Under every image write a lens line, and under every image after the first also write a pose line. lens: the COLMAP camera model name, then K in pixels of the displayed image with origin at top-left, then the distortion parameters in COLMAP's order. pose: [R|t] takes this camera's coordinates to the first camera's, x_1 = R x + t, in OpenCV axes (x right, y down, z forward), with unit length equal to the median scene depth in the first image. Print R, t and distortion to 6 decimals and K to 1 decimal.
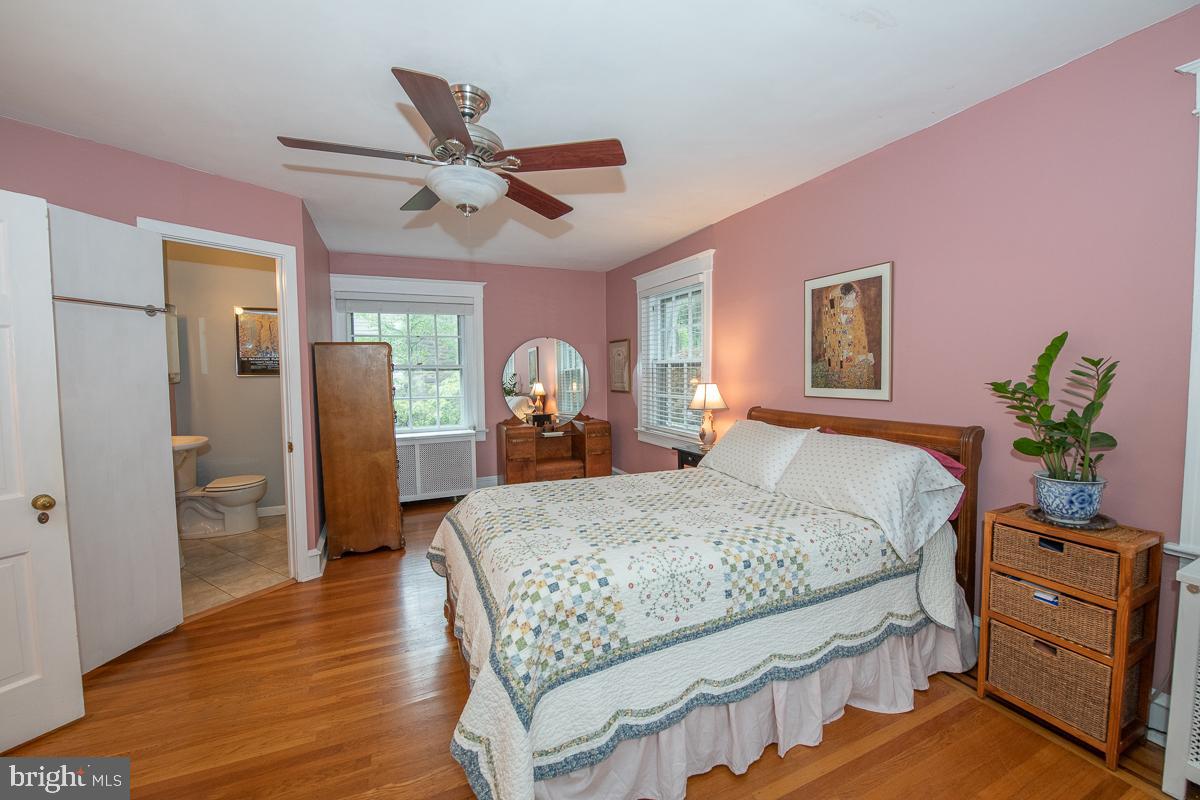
lens RADIAL K [[473.6, 0, 606.5], [0, 473.6, 394.9], [0, 0, 1]] dist [-0.016260, -0.001265]
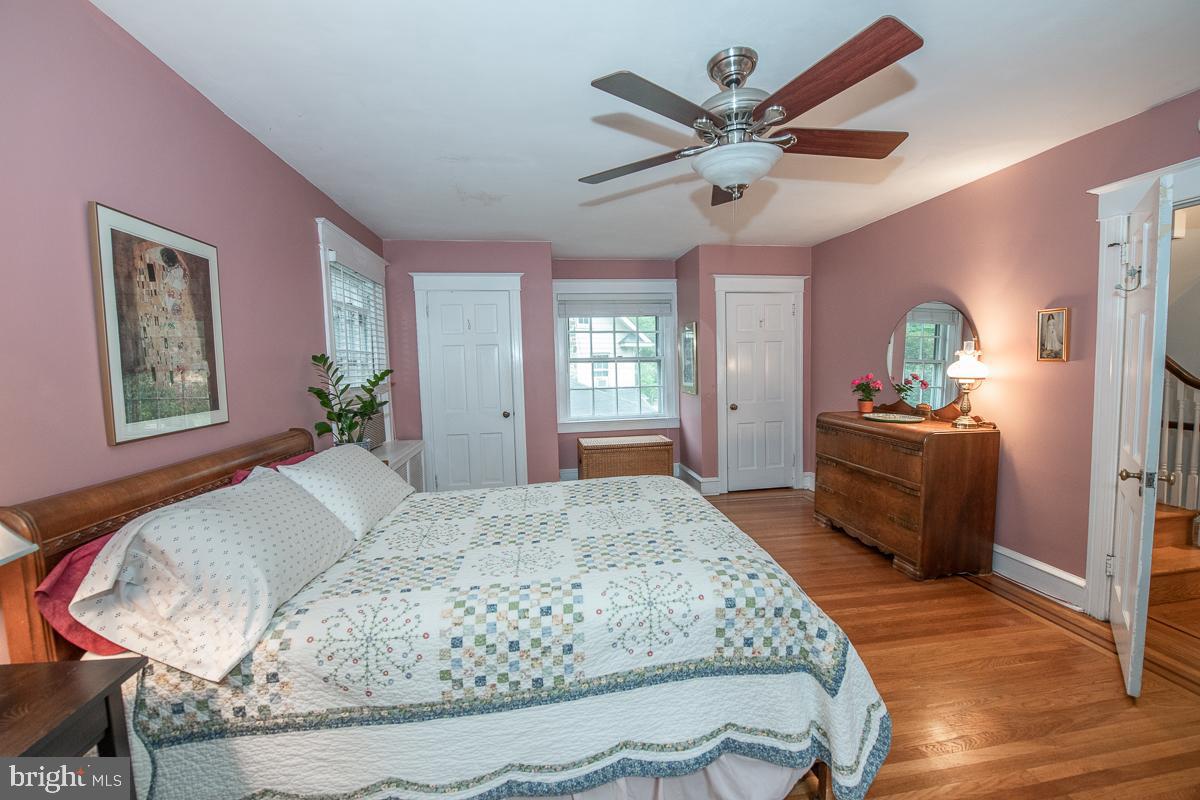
lens RADIAL K [[473.6, 0, 599.4], [0, 473.6, 393.1], [0, 0, 1]] dist [-0.016260, -0.001265]
pose [[-0.959846, 0.021035, 0.279739, -0.210472], [0.053664, 0.992537, 0.109499, -0.081980], [-0.275348, 0.120114, -0.953811, 1.449840]]
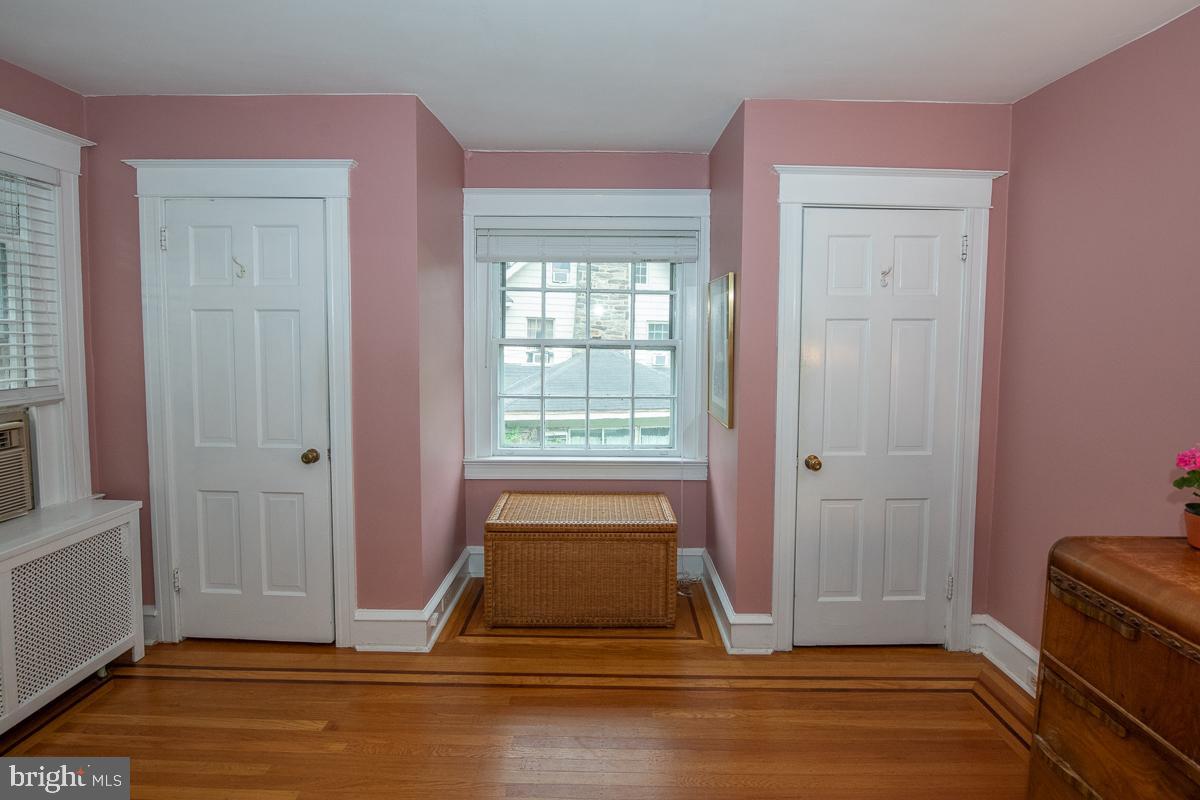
lens RADIAL K [[532.2, 0, 604.8], [0, 532.2, 360.1], [0, 0, 1]] dist [-0.016294, -0.000618]
pose [[-0.908871, -0.014148, 0.416837, -0.247402], [0.029378, 0.994770, 0.097820, -0.077305], [-0.416041, 0.101152, -0.903702, 0.569674]]
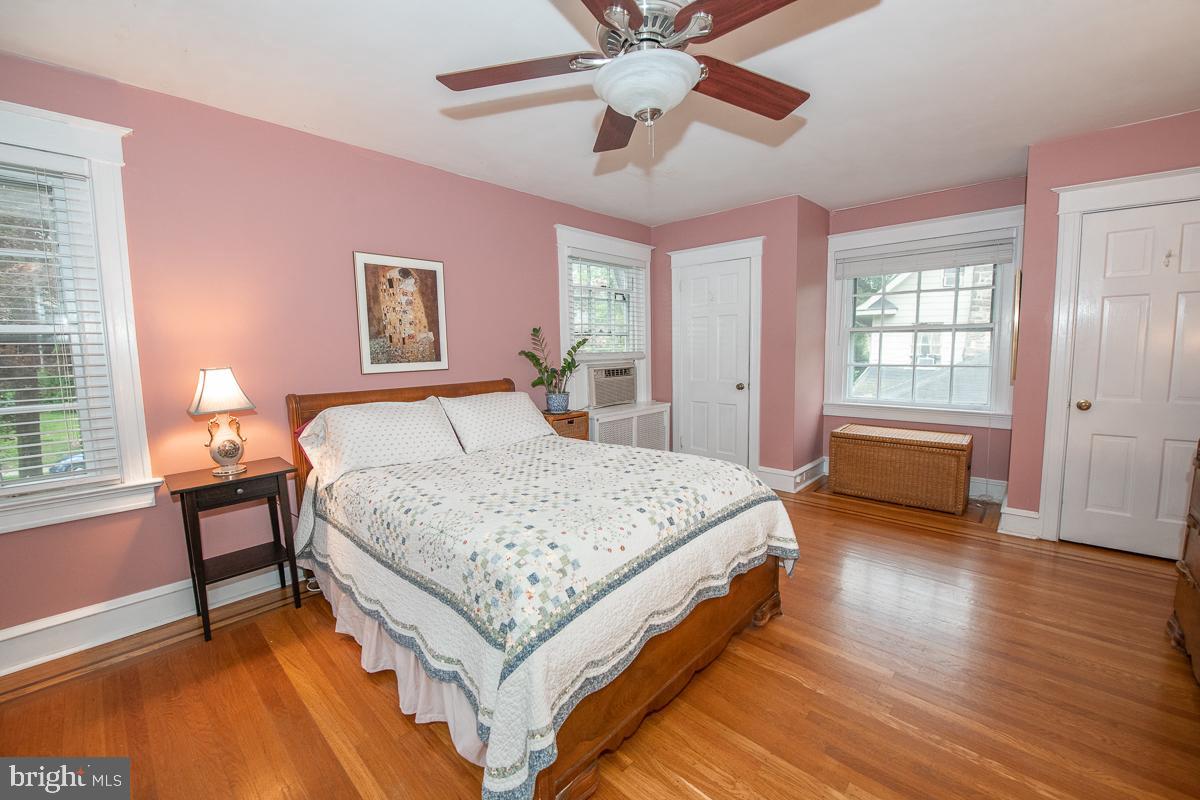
lens RADIAL K [[473.6, 0, 610.7], [0, 473.6, 391.7], [0, 0, 1]] dist [-0.016260, -0.001265]
pose [[-0.395670, -0.066756, 0.915963, -0.725238], [0.072830, 0.991933, 0.103753, -0.026280], [-0.915500, 0.107762, -0.387616, 1.011819]]
